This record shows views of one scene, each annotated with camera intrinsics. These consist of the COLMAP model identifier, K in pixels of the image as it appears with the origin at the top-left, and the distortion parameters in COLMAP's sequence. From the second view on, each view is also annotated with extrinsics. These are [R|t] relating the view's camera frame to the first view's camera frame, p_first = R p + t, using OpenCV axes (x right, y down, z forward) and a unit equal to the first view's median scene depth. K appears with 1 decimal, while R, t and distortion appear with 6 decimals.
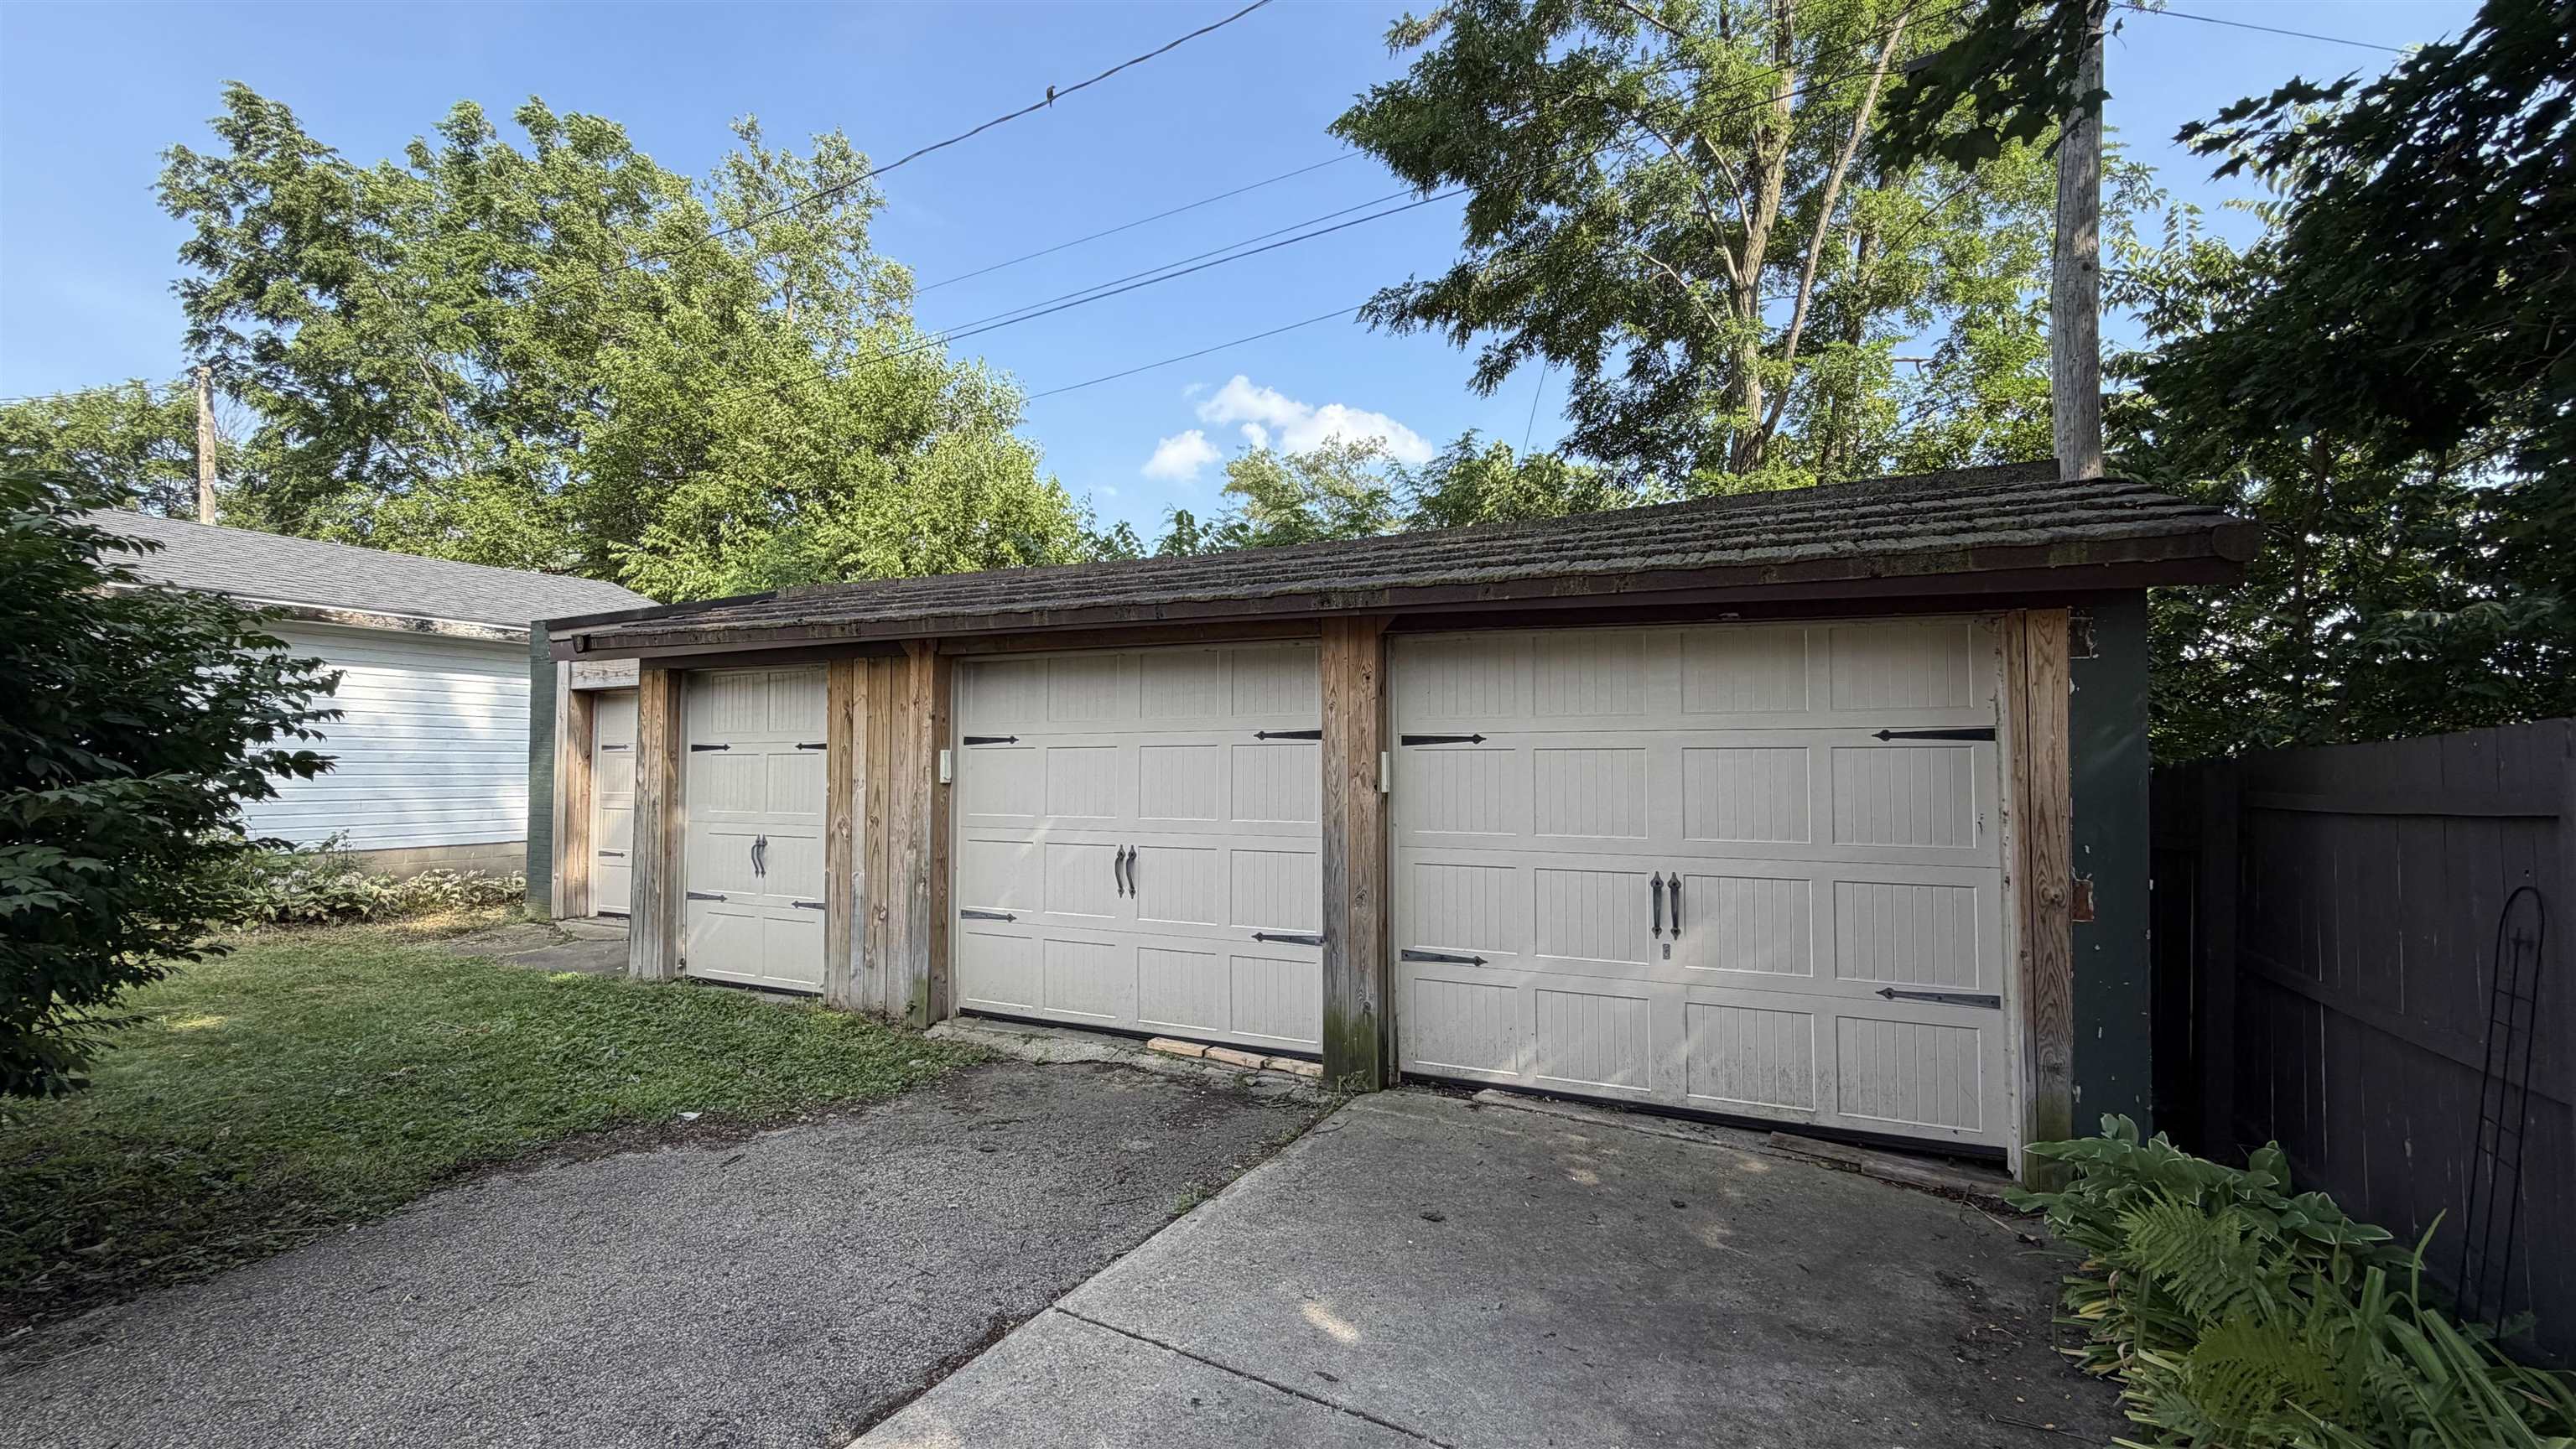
lens RADIAL K [[1024.2, 0, 1291.3], [0, 1024.2, 736.4], [0, 0, 1]] dist [-0.001517, -0.000168]
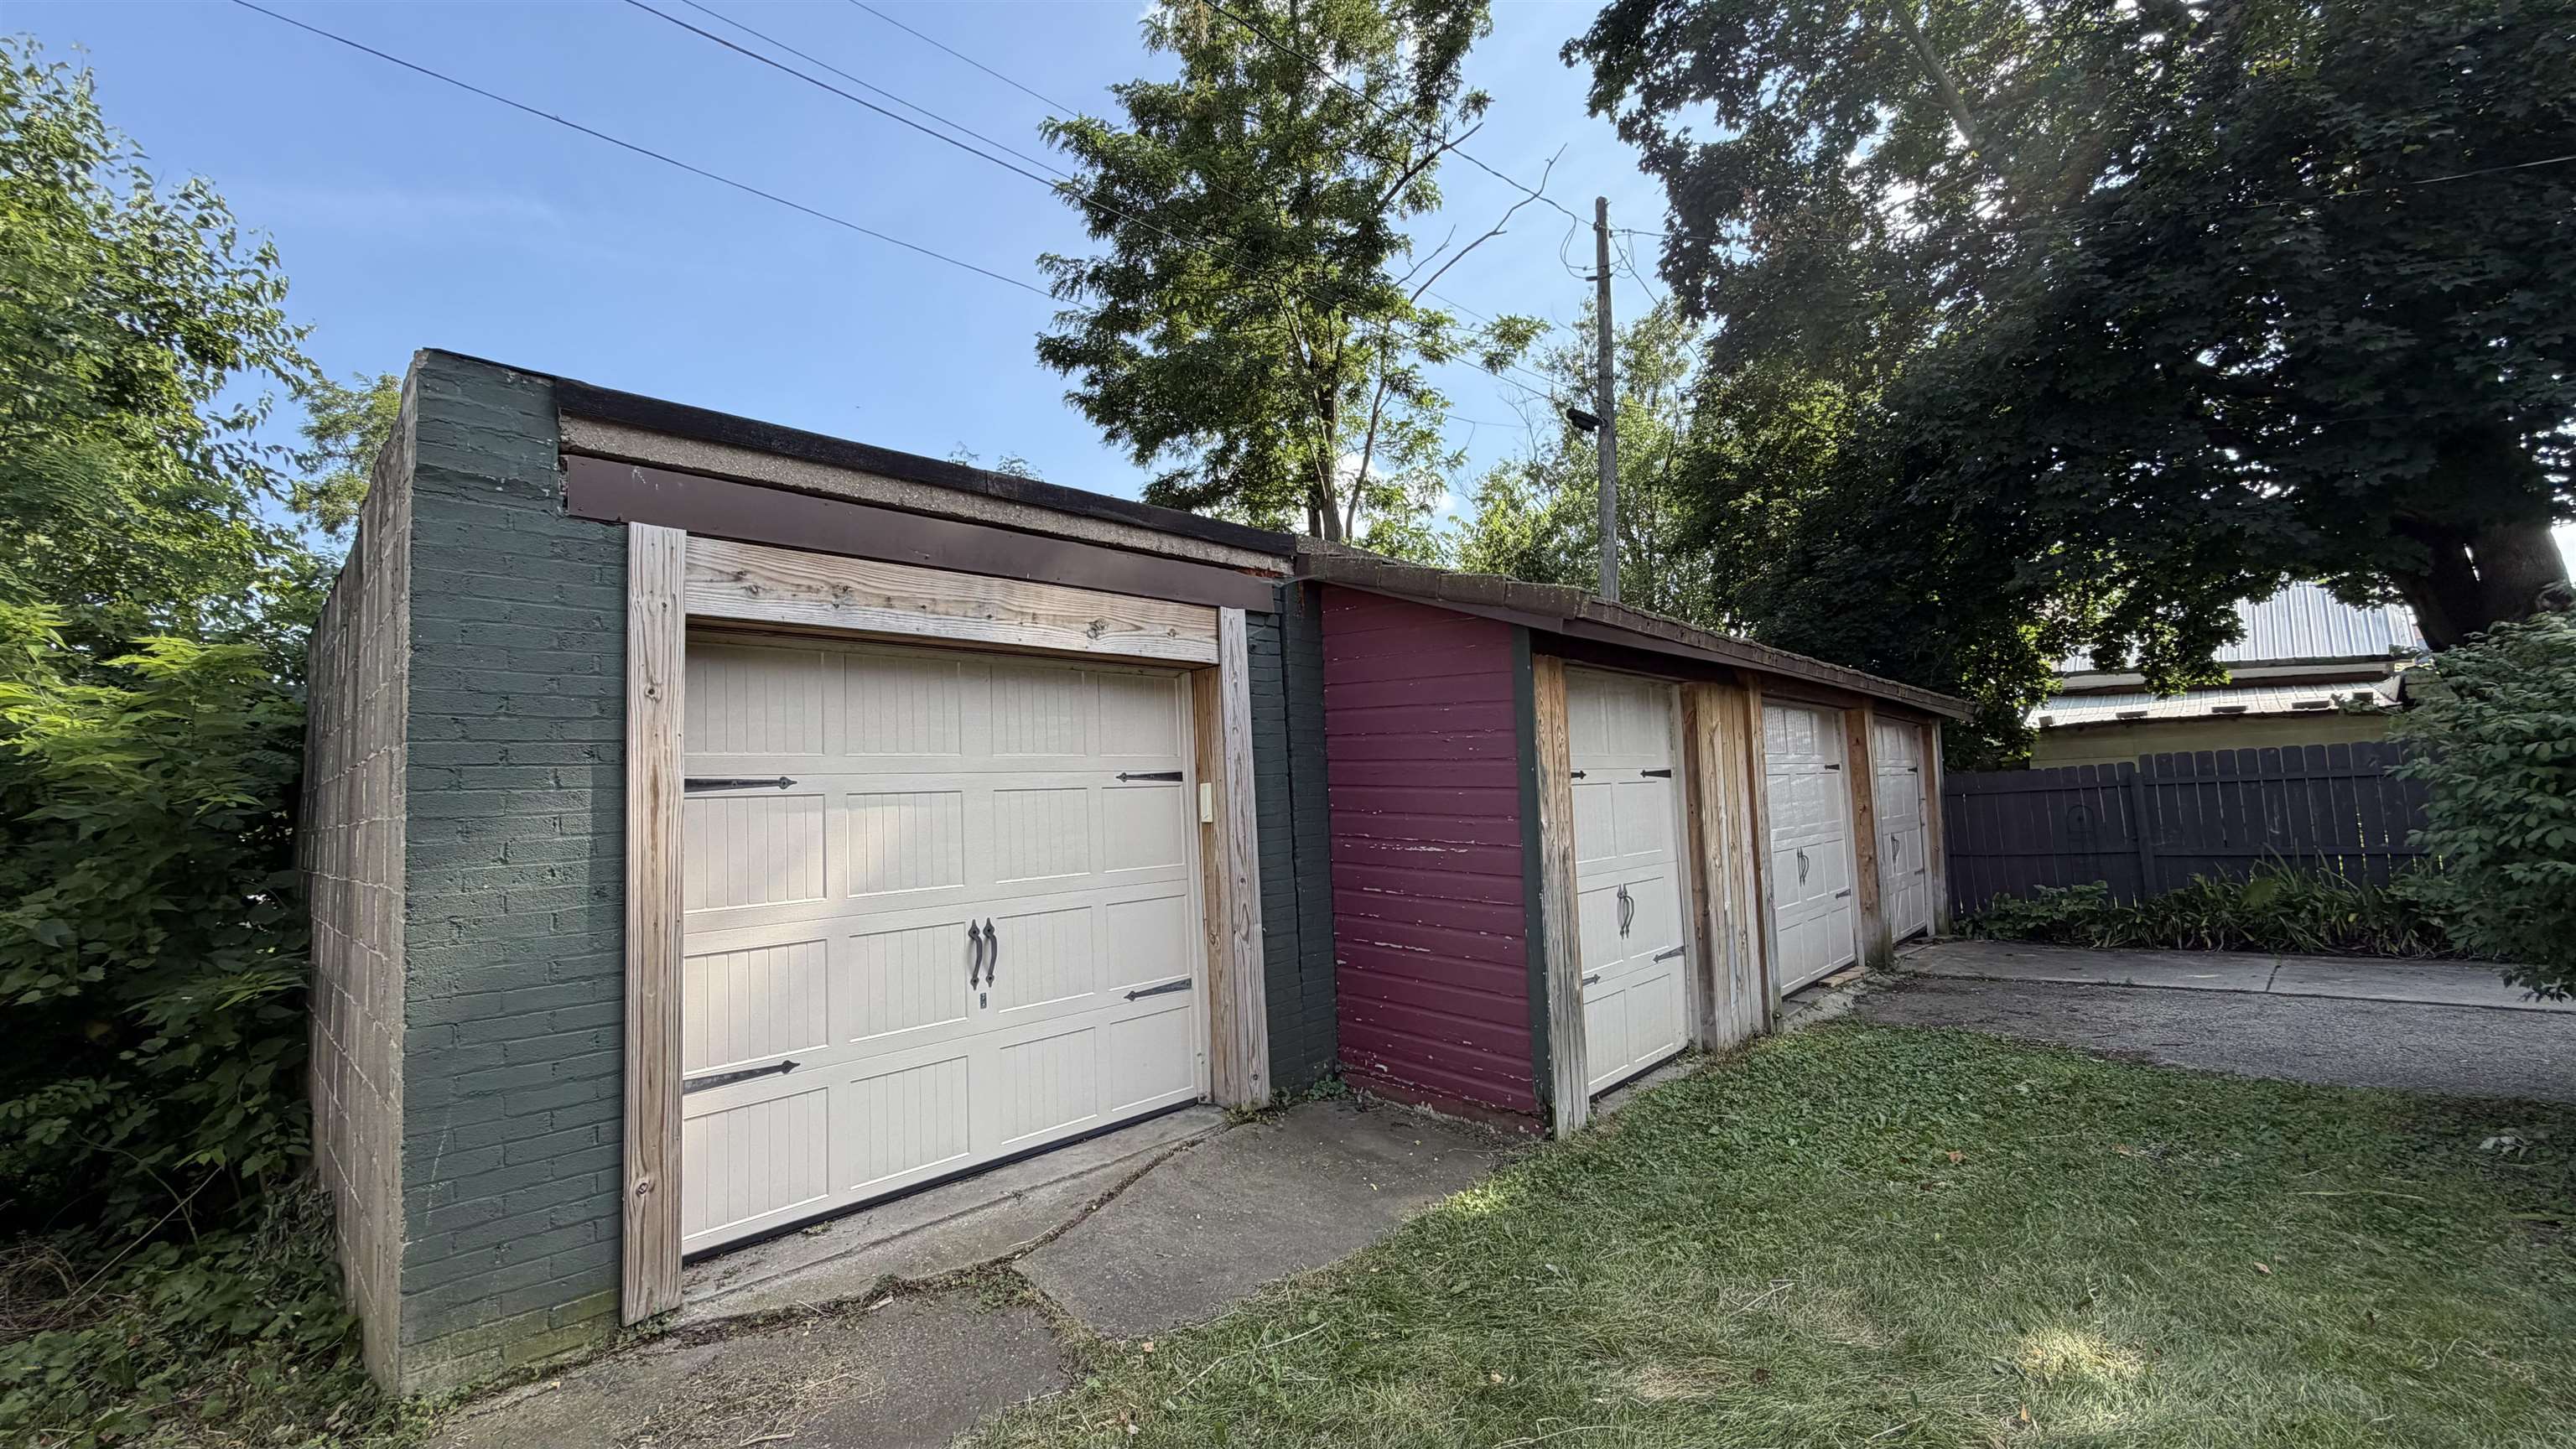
lens RADIAL K [[1024.2, 0, 1287.6], [0, 1024.2, 720.5], [0, 0, 1]] dist [-0.001517, -0.000168]
pose [[0.332099, 0.057932, 0.941464, -0.704188], [-0.002992, 0.998172, -0.060366, 0.002557], [-0.943240, 0.017230, 0.331665, 0.598958]]
